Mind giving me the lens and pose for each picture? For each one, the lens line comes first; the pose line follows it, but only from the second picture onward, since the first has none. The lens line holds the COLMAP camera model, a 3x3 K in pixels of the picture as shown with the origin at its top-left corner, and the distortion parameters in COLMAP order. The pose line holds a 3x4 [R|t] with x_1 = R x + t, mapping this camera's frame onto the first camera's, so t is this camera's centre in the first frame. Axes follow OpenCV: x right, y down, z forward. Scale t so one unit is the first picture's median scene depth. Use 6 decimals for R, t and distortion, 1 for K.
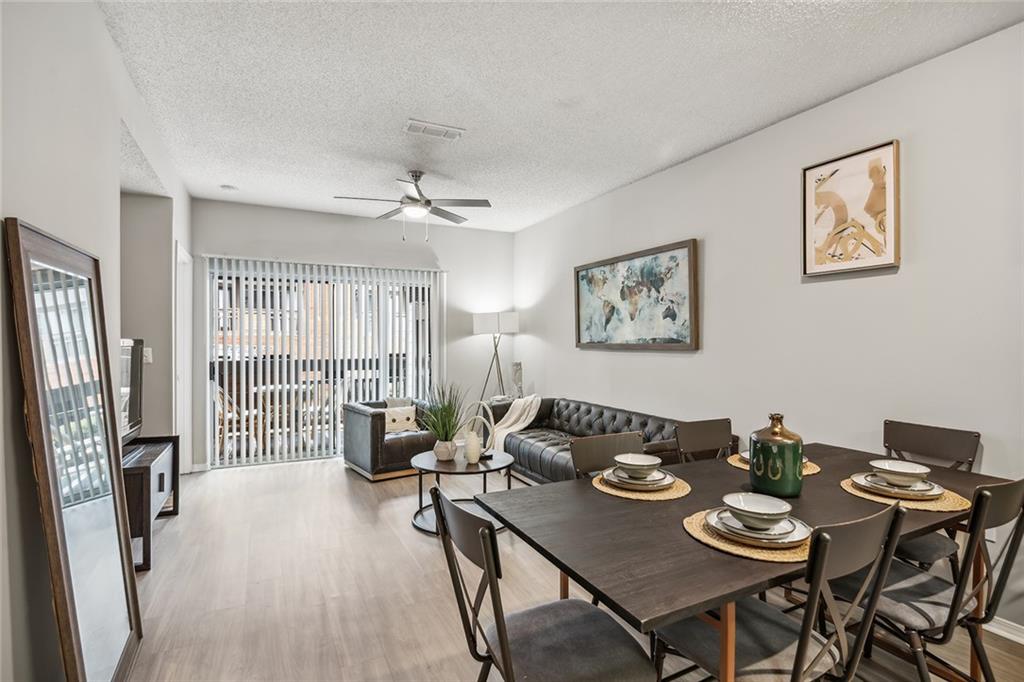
lens RADIAL K [[507.6, 0, 507.7], [0, 507.6, 345.2], [0, 0, 1]] dist [-0.013120, -0.000104]
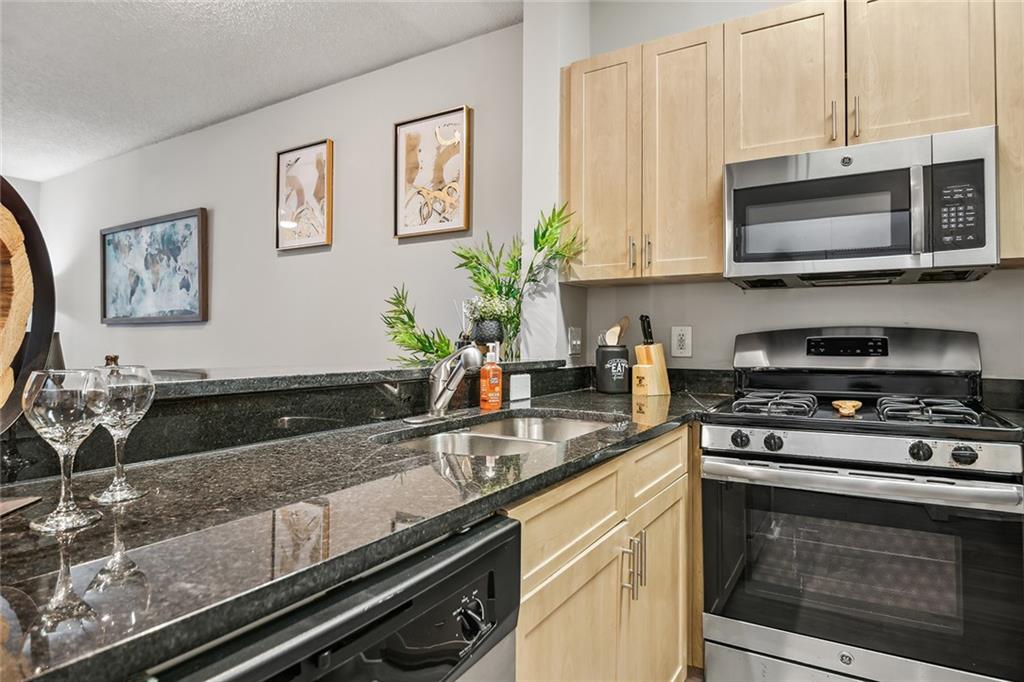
lens RADIAL K [[598.5, 0, 514.0], [0, 598.5, 317.9], [0, 0, 1]] dist [-0.005322, -0.001044]
pose [[0.854531, 0.016187, 0.519149, 0.247669], [0.004884, 0.999220, -0.039195, 0.045100], [-0.519378, 0.036029, 0.853785, -0.258440]]
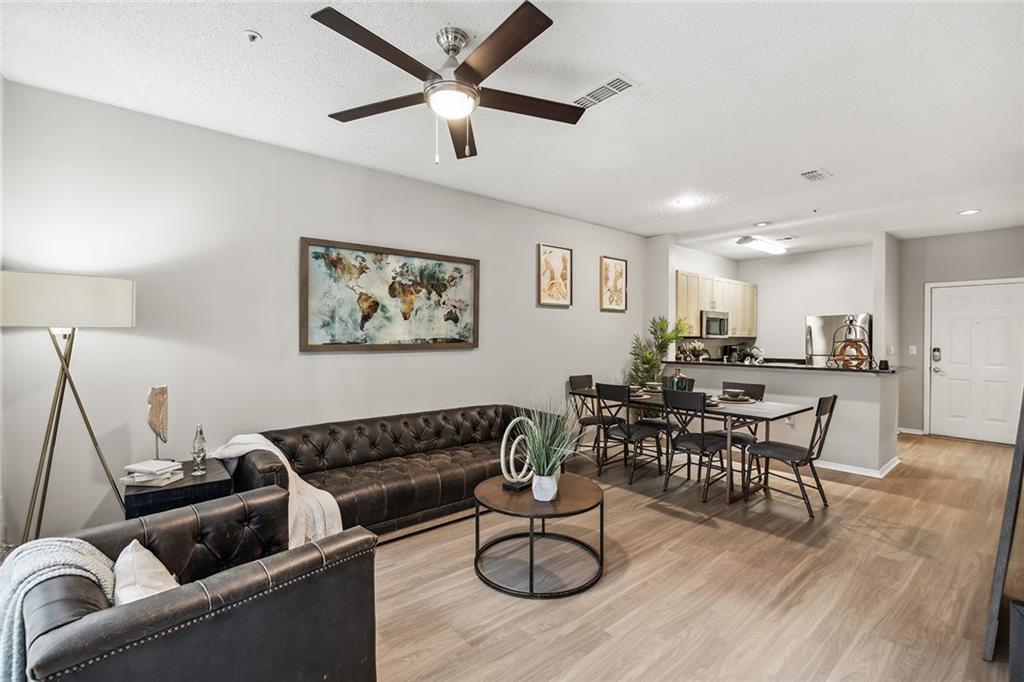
lens RADIAL K [[449.3, 0, 512.0], [0, 449.3, 341.0], [0, 0, 1]] dist [0.000714, 0.000027]
pose [[-0.245679, -0.010469, 0.969295, -0.648164], [0.008145, 0.999884, 0.012864, -0.018234], [-0.969317, 0.011056, -0.245565, 1.039419]]
